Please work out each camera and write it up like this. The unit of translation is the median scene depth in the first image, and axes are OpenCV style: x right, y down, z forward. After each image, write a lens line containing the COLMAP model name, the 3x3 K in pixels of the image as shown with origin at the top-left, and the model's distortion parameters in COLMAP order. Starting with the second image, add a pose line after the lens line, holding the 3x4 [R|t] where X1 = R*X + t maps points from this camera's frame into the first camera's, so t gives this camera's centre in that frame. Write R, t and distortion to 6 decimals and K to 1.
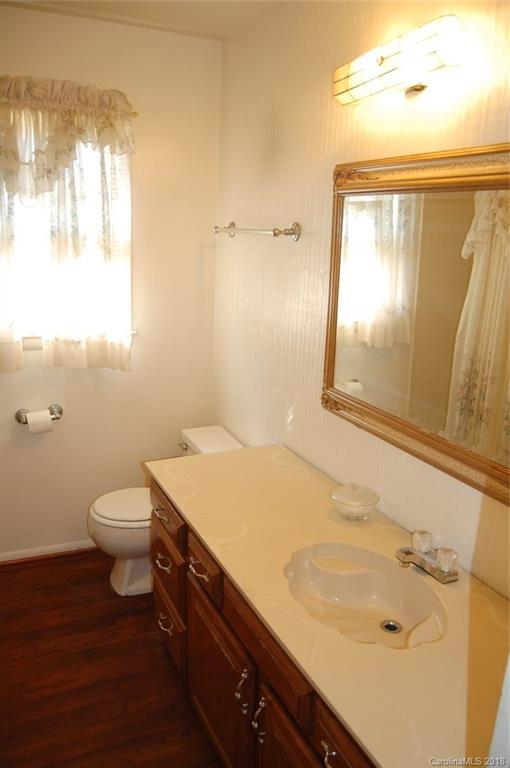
lens RADIAL K [[605.0, 0, 252.8], [0, 605.0, 384.4], [0, 0, 1]] dist [-0.093915, 0.037296]
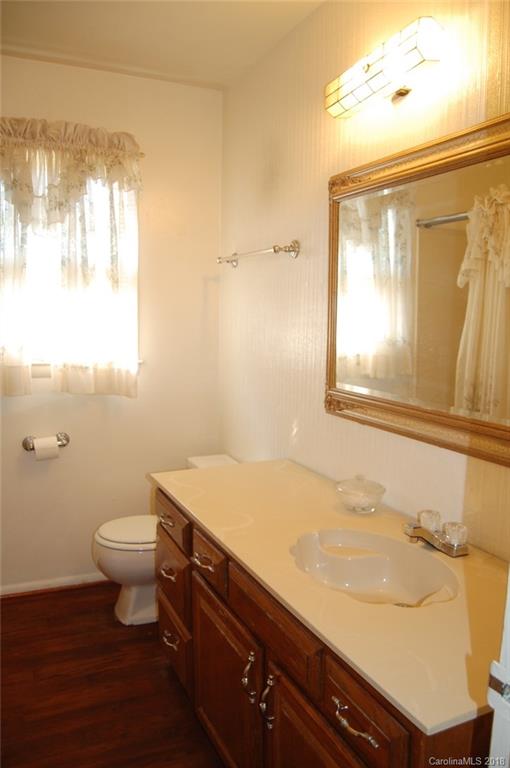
lens RADIAL K [[605.0, 0, 254.9], [0, 605.0, 410.6], [0, 0, 1]] dist [-0.093915, 0.037296]
pose [[0.999795, -0.018415, -0.008385, 0.004690], [0.017271, 0.992564, -0.120495, 0.141063], [0.010541, 0.120325, 0.992679, -0.004483]]
